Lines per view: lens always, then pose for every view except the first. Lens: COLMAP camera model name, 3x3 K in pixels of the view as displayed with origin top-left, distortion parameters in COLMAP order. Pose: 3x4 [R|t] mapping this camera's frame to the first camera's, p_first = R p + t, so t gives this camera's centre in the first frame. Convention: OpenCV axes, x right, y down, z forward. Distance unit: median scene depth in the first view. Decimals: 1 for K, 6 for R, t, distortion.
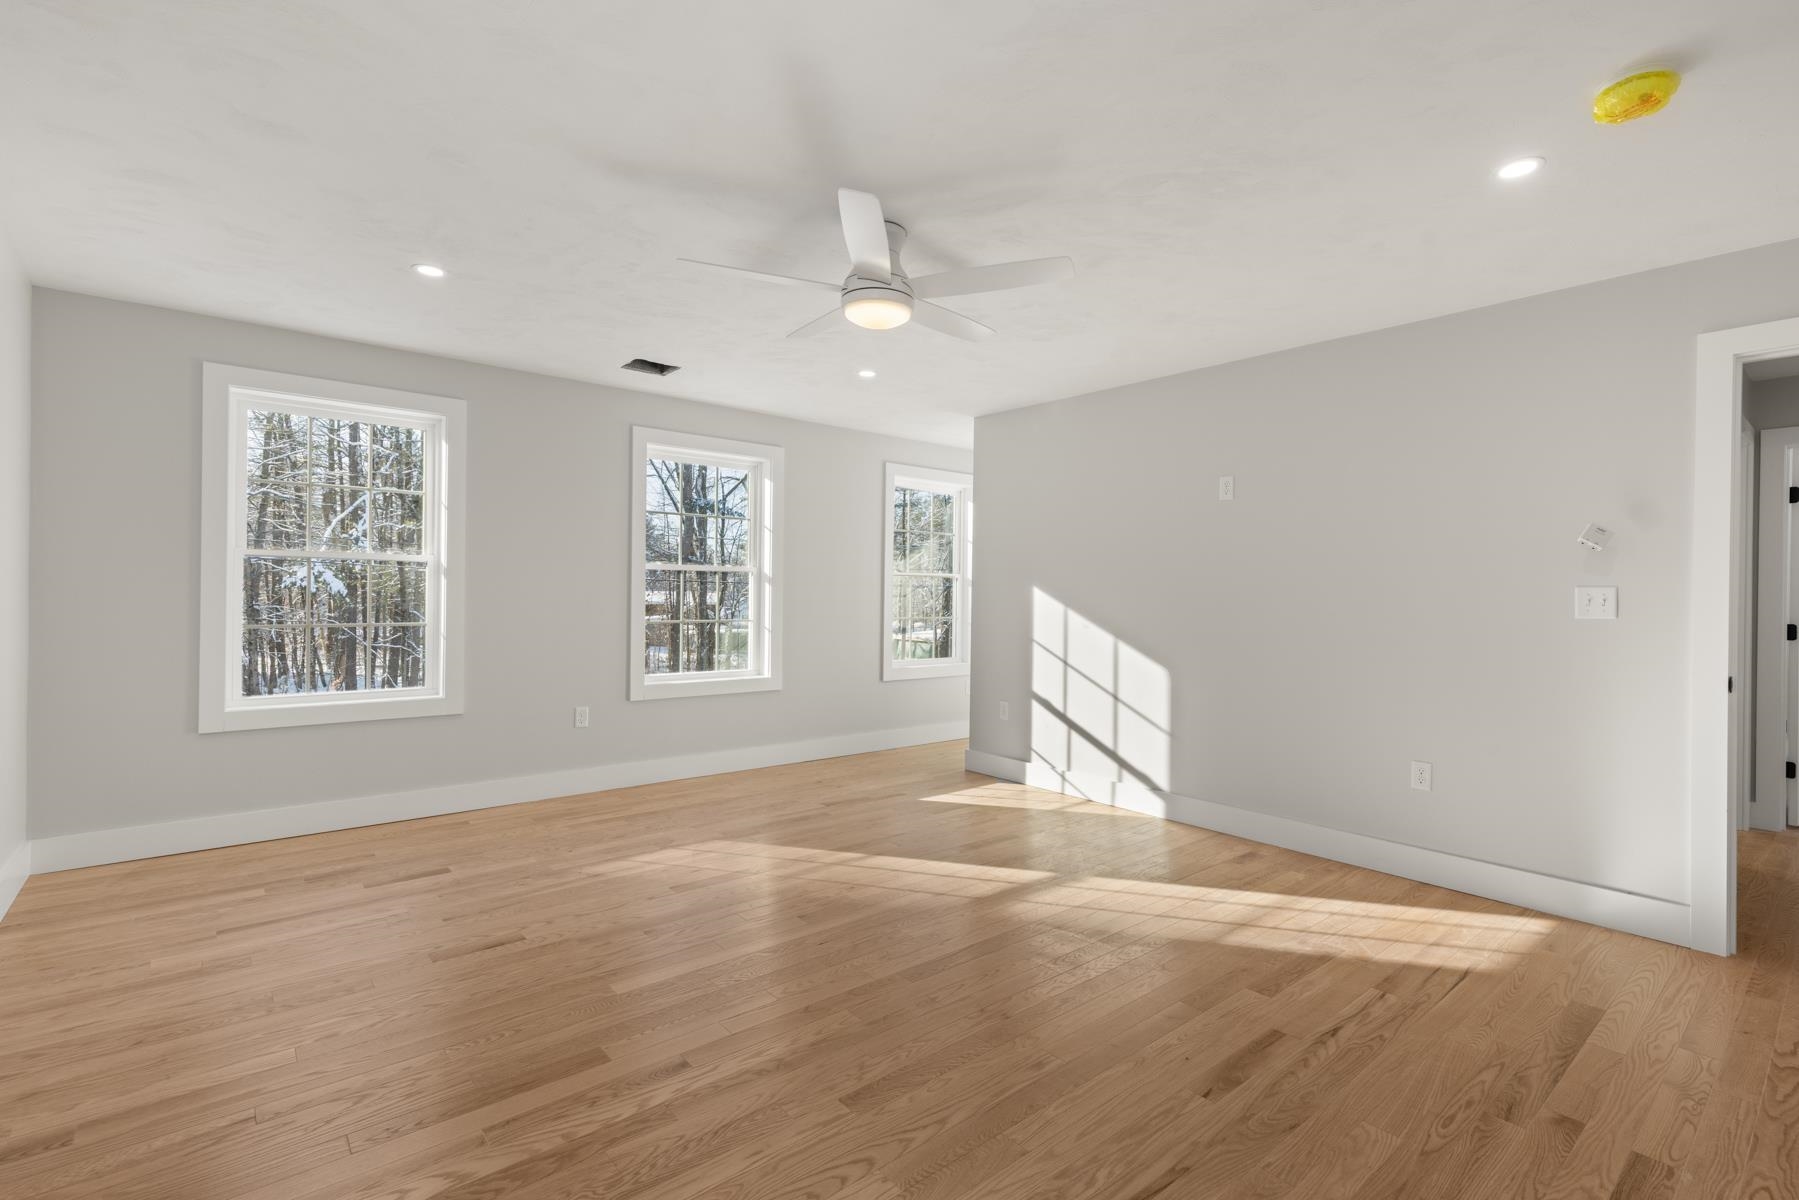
lens RADIAL K [[819.2, 0, 923.8], [0, 819.2, 589.0], [0, 0, 1]] dist [0.012175, -0.001319]
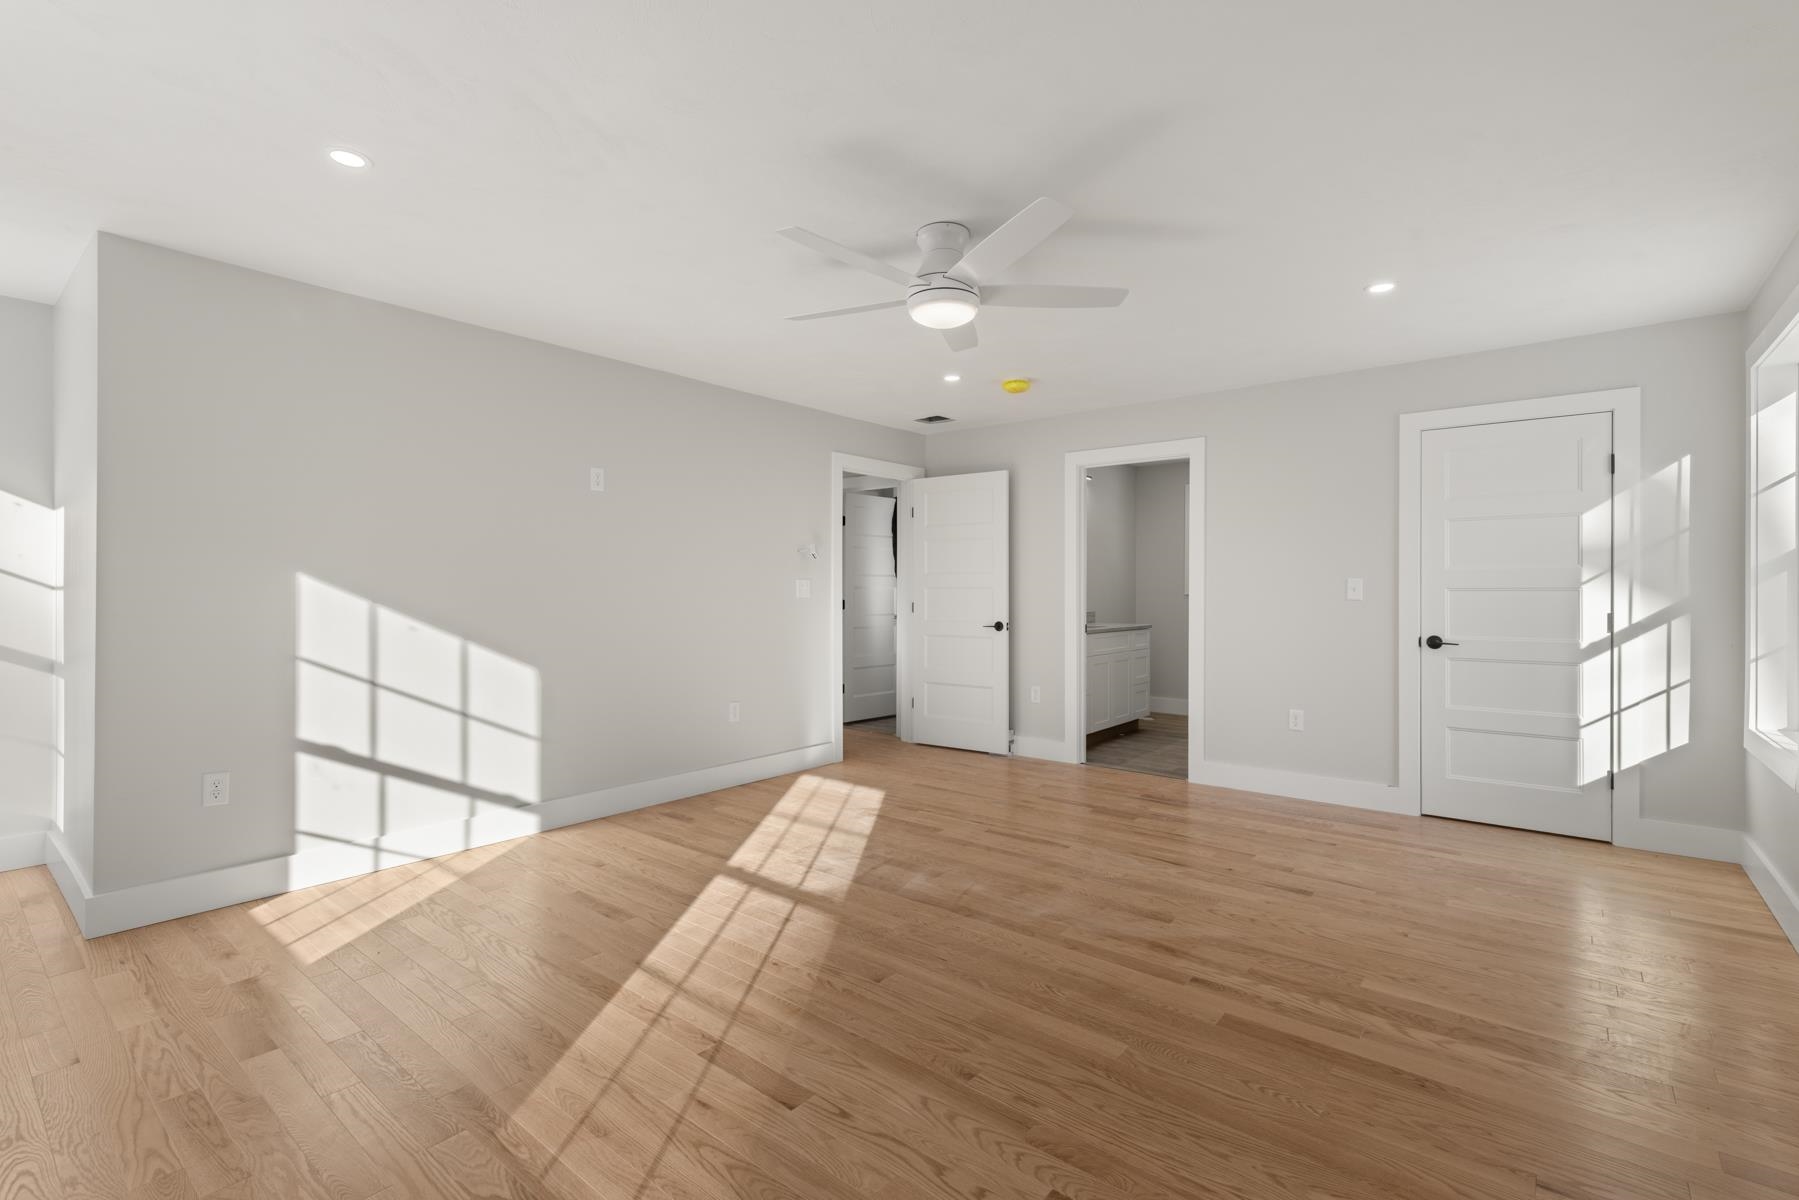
lens RADIAL K [[819.2, 0, 885.9], [0, 819.2, 594.9], [0, 0, 1]] dist [0.012175, -0.001319]
pose [[-0.164145, -0.019096, 0.986251, -0.668506], [-0.011438, 0.999782, 0.017454, -0.002283], [-0.986370, -0.008415, -0.164328, 0.789309]]
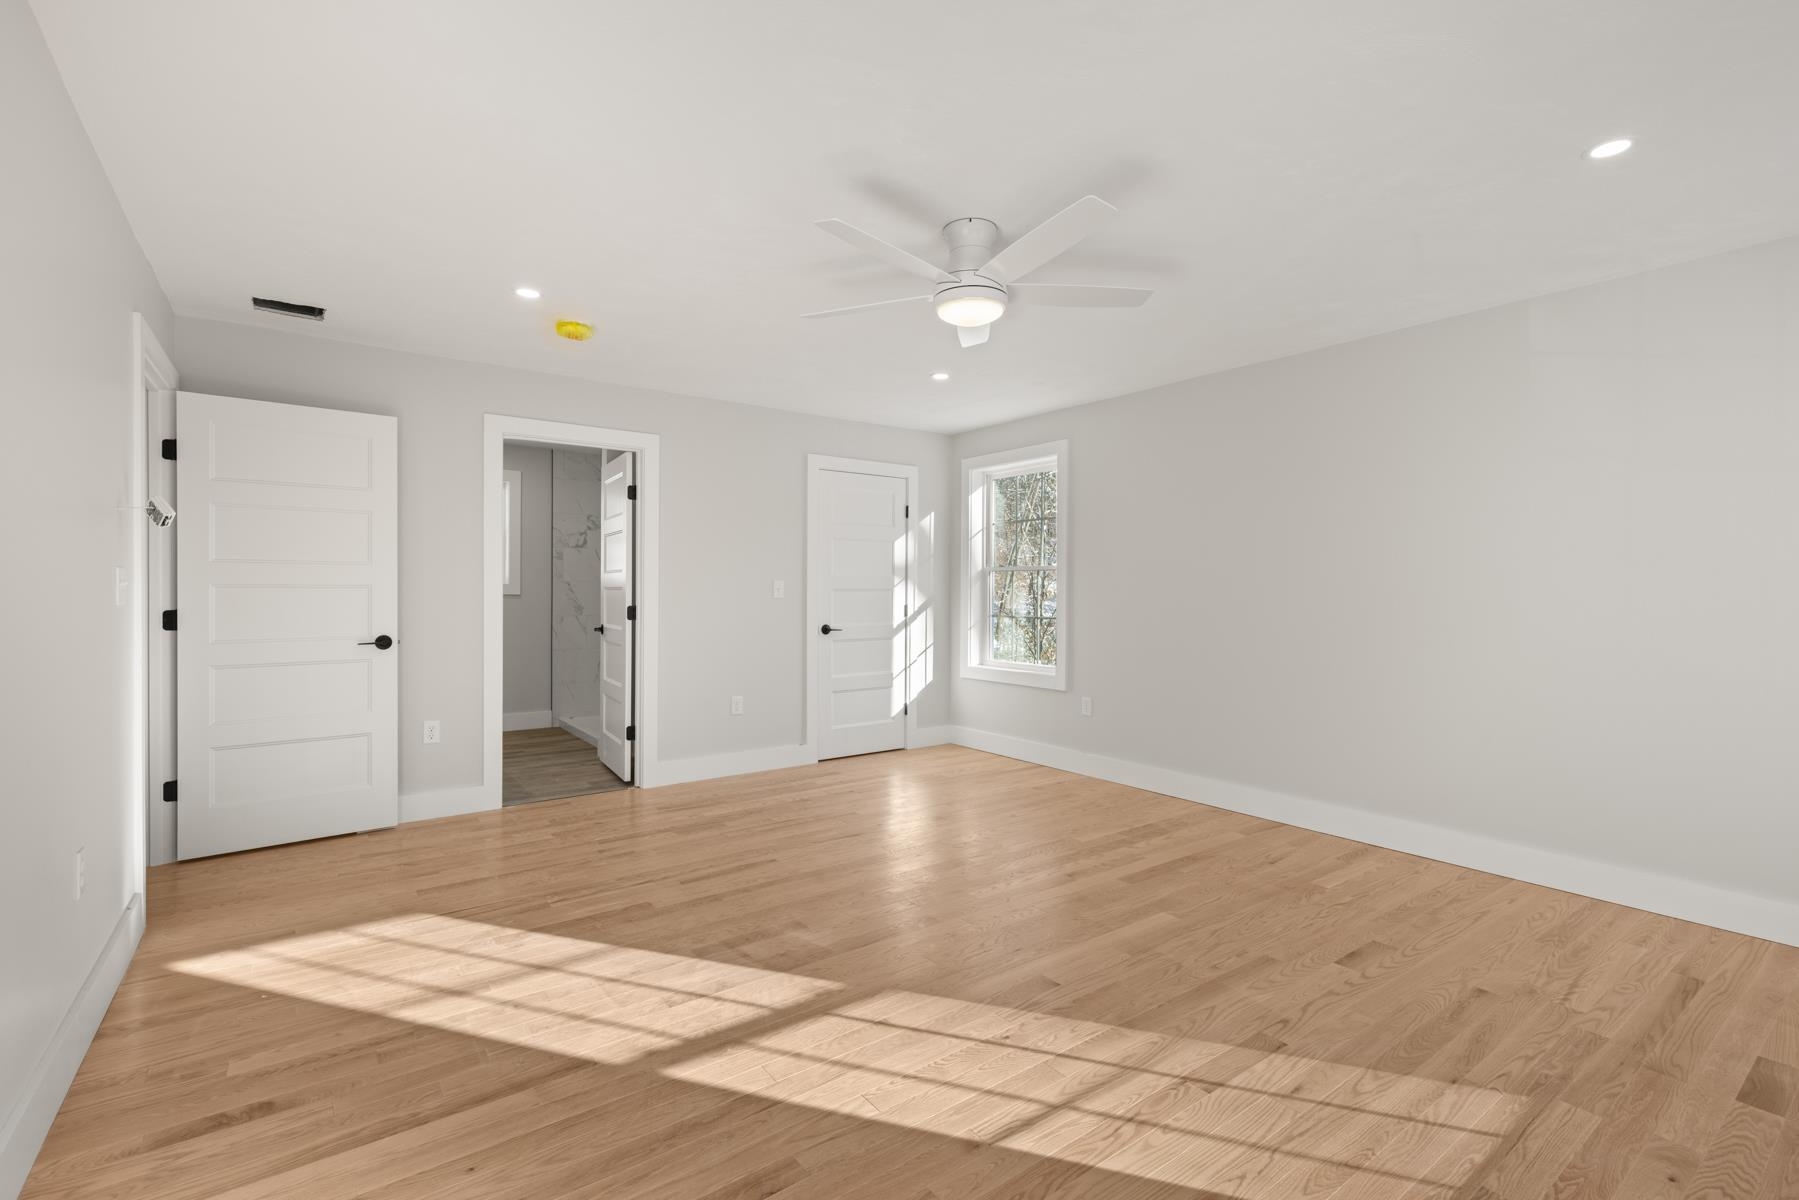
lens RADIAL K [[819.2, 0, 930.0], [0, 819.2, 601.9], [0, 0, 1]] dist [0.012175, -0.001319]
pose [[-0.998477, -0.016251, 0.052720, -0.041985], [-0.015984, 0.999857, 0.005475, 0.009742], [-0.052802, 0.004624, -0.998594, 1.274404]]
